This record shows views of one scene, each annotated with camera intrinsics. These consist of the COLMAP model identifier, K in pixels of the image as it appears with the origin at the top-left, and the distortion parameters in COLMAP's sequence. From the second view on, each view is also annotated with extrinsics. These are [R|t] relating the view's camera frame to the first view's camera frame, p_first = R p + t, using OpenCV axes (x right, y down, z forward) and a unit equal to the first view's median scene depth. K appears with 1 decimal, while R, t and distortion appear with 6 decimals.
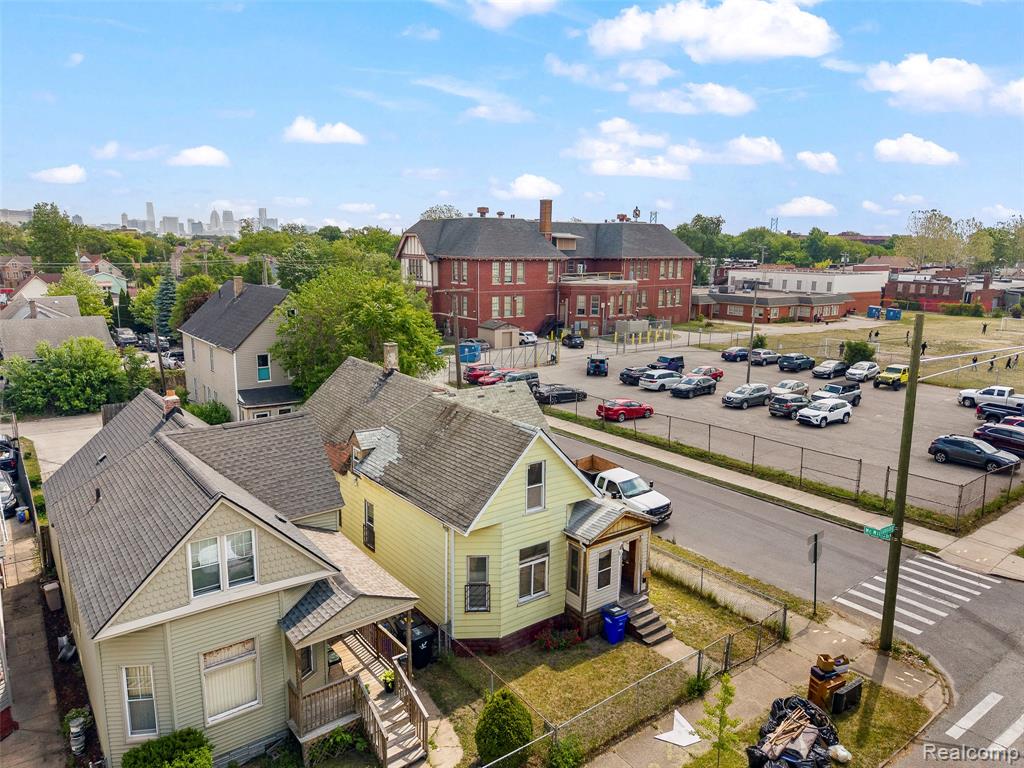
lens RADIAL K [[695.1, 0, 507.2], [0, 695.1, 385.3], [0, 0, 1]] dist [0.062831, -0.001786]
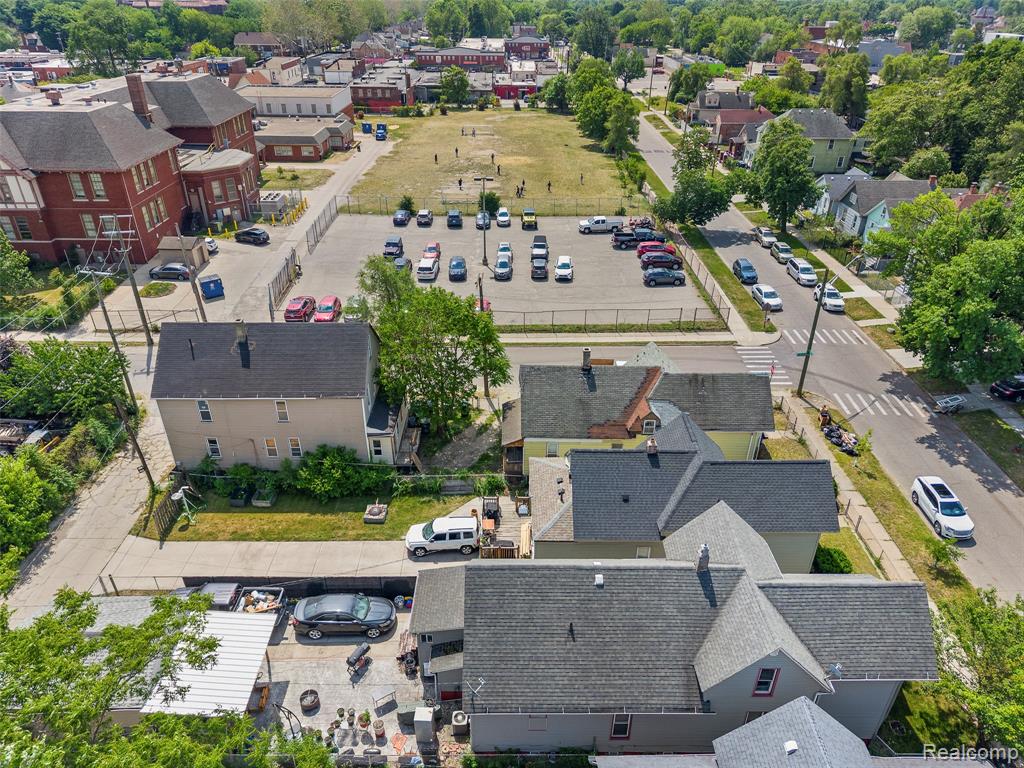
lens RADIAL K [[683.1, 0, 512.0], [0, 683.1, 384.0], [0, 0, 1]] dist [0.003622, -0.004386]
pose [[0.599726, -0.410934, 0.686630, -0.600622], [0.152232, 0.900988, 0.406258, -0.294307], [-0.785591, -0.139117, 0.602904, 0.122498]]
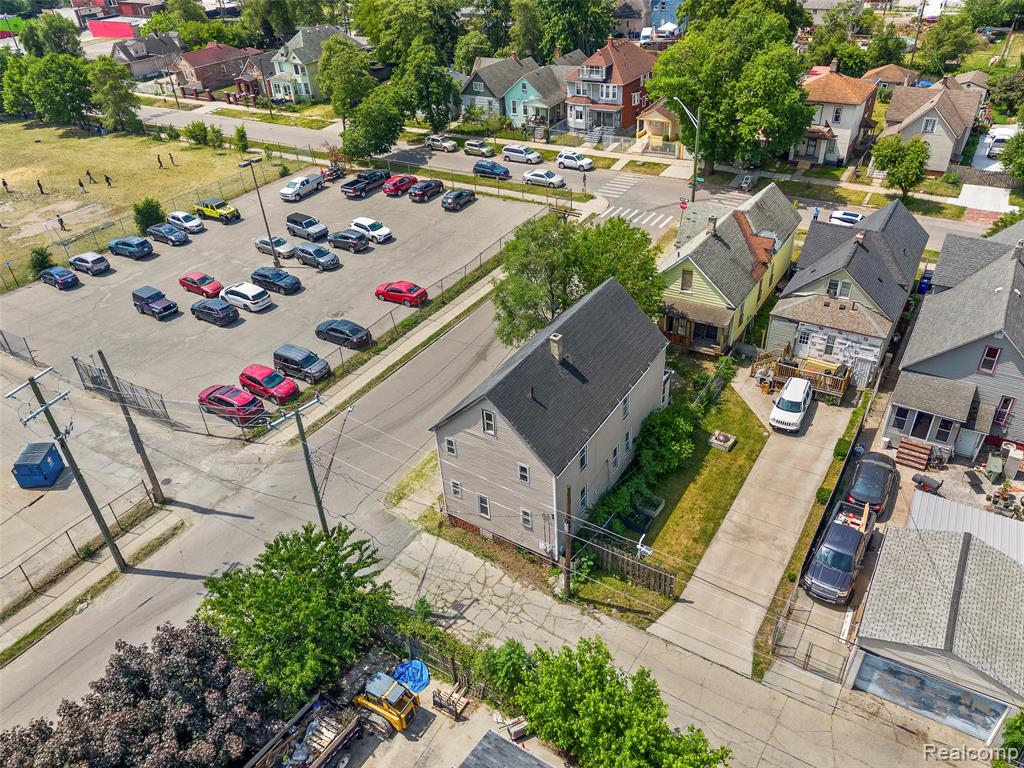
lens RADIAL K [[736.1, 0, 519.0], [0, 736.1, 379.9], [0, 0, 1]] dist [0.031096, -0.003024]
pose [[-0.355421, -0.516839, 0.778815, -0.721242], [0.223267, 0.762157, 0.607675, -0.441449], [-0.907650, 0.389864, -0.155494, 0.868938]]
